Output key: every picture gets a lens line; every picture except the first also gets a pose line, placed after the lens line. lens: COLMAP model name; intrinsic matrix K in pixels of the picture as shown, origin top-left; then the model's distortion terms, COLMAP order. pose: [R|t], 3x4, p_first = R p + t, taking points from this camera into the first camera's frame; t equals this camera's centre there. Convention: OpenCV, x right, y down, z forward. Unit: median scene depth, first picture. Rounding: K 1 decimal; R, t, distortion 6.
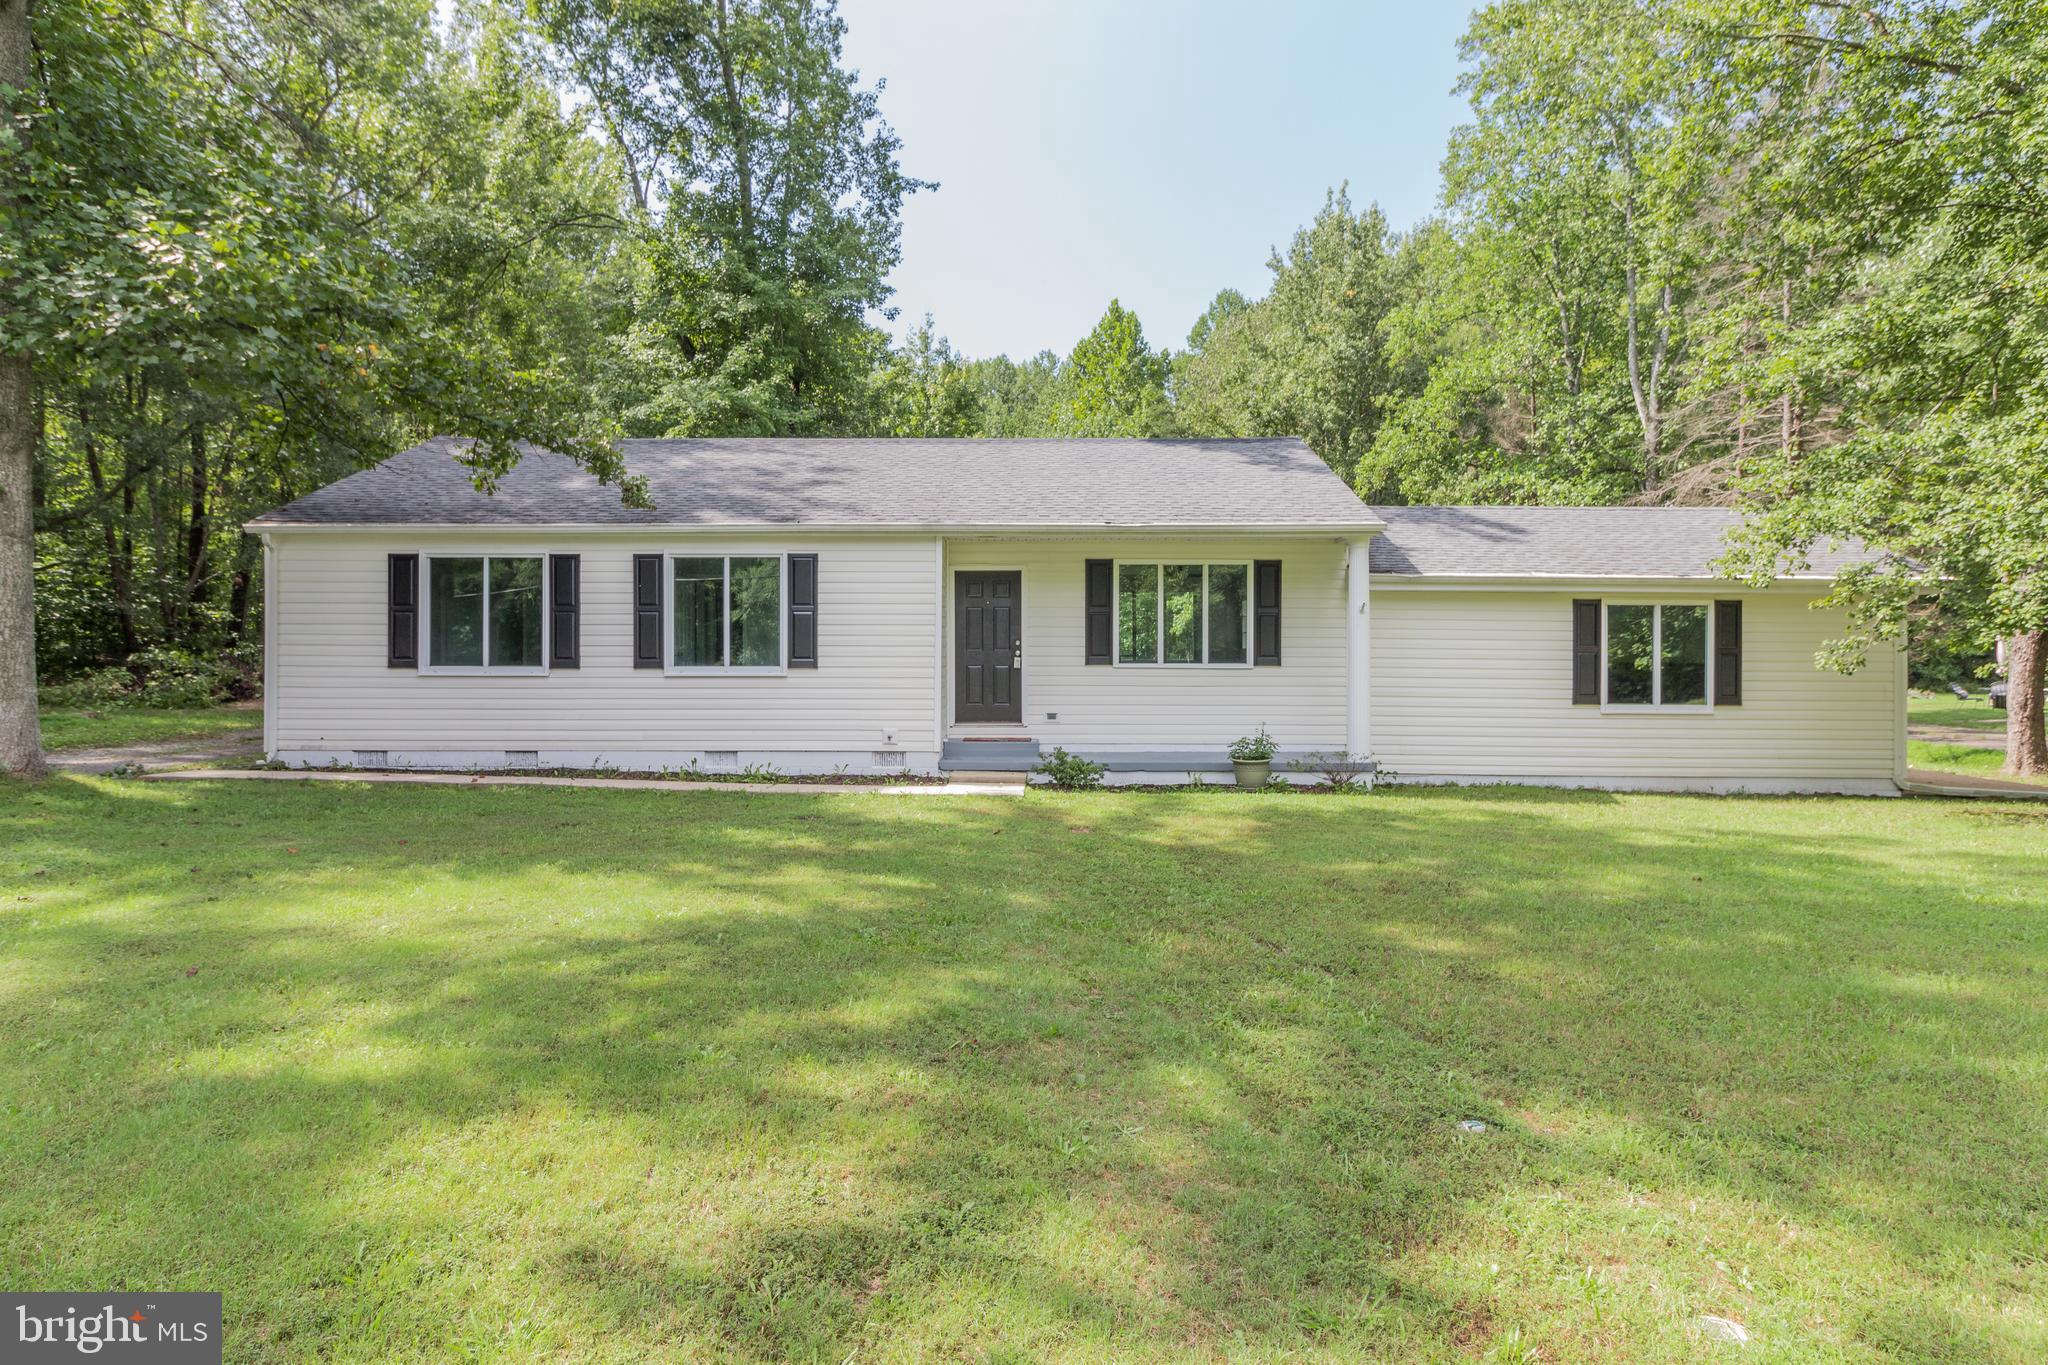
lens RADIAL K [[1124.4, 0, 1033.9], [0, 1124.4, 664.3], [0, 0, 1]] dist [-0.002080, -0.000185]
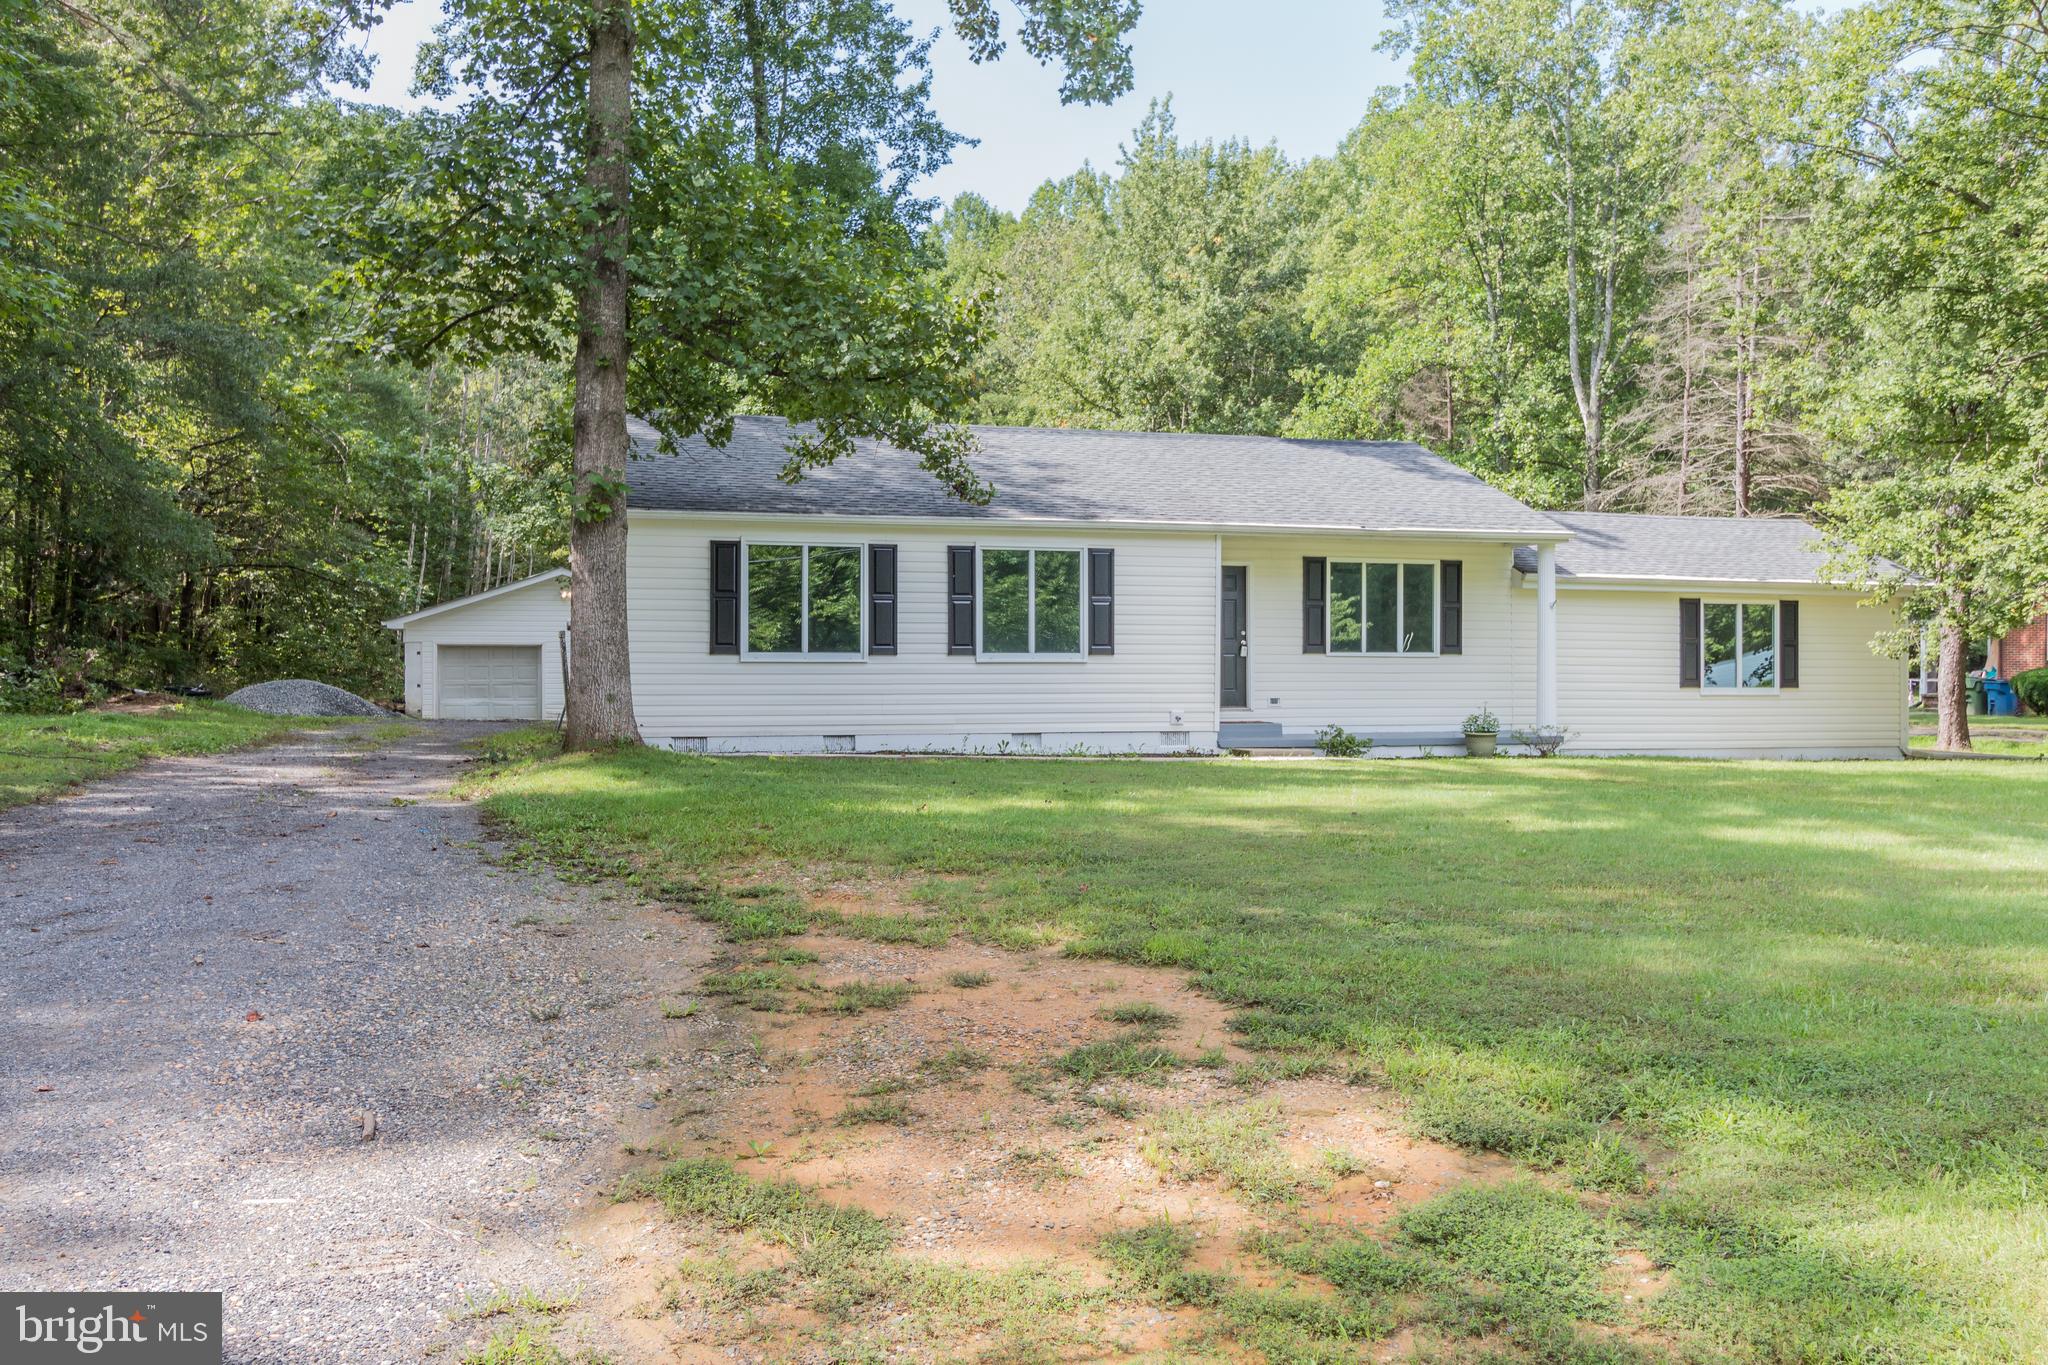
lens RADIAL K [[1568.0, 0, 1020.4], [0, 1568.0, 673.2], [0, 0, 1]] dist [-0.008562, -0.002070]
pose [[0.961643, -0.002583, 0.274293, -0.689558], [0.003292, 0.999992, -0.002121, 0.023786], [-0.274285, 0.002943, 0.961644, -0.420685]]
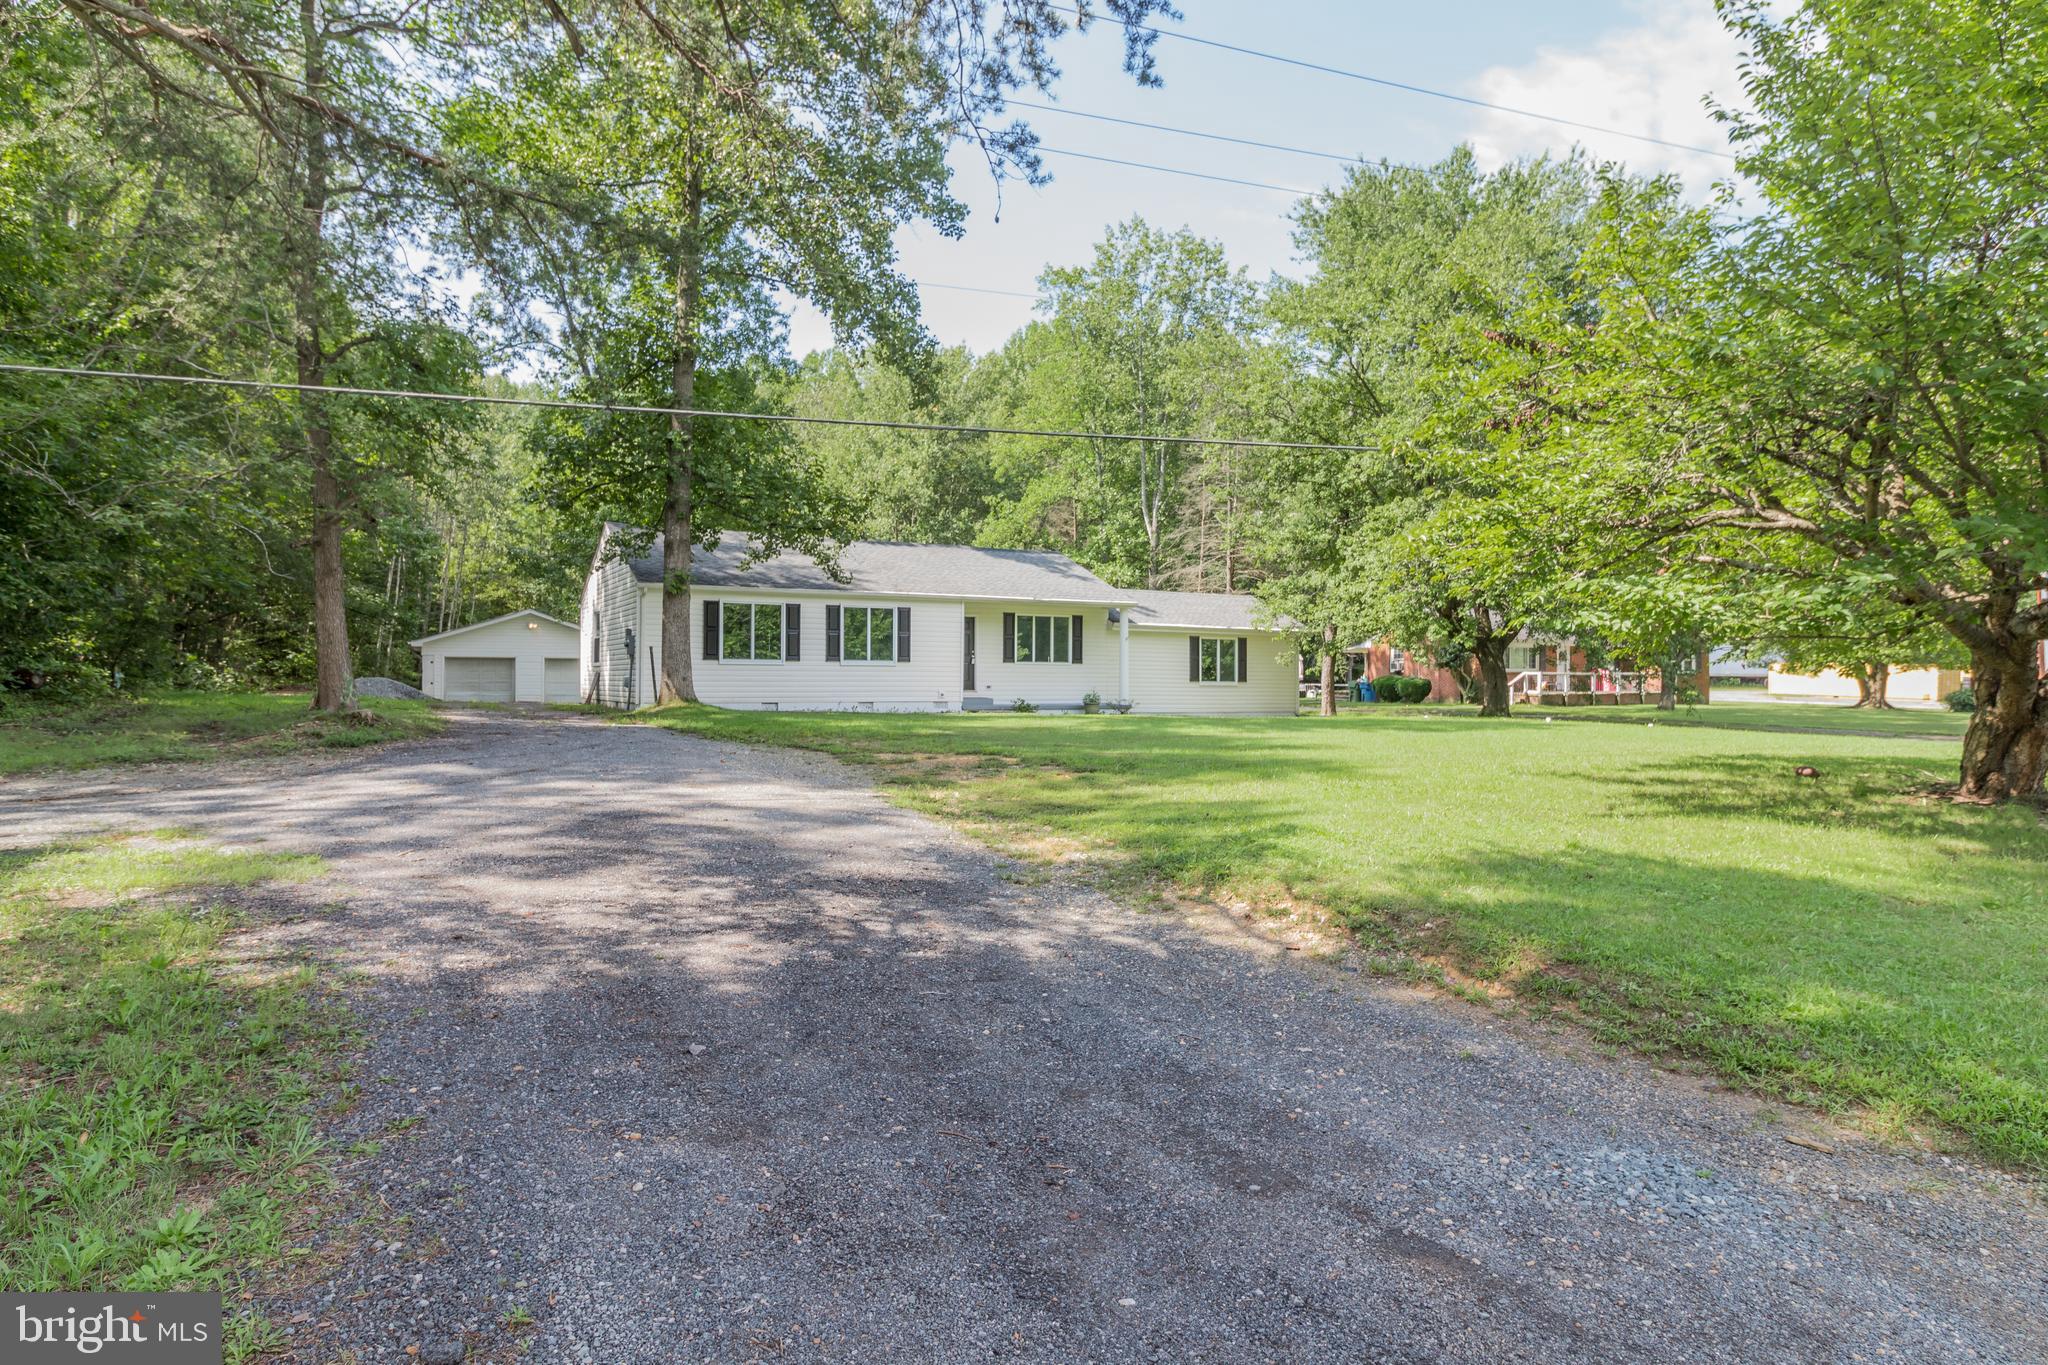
lens RADIAL K [[1124.4, 0, 1033.9], [0, 1124.4, 664.3], [0, 0, 1]] dist [-0.002080, -0.000185]
pose [[0.872167, 0.007576, 0.489149, -1.013616], [0.002837, 0.999785, -0.020543, 0.051099], [-0.489200, 0.019305, 0.871958, -0.936363]]
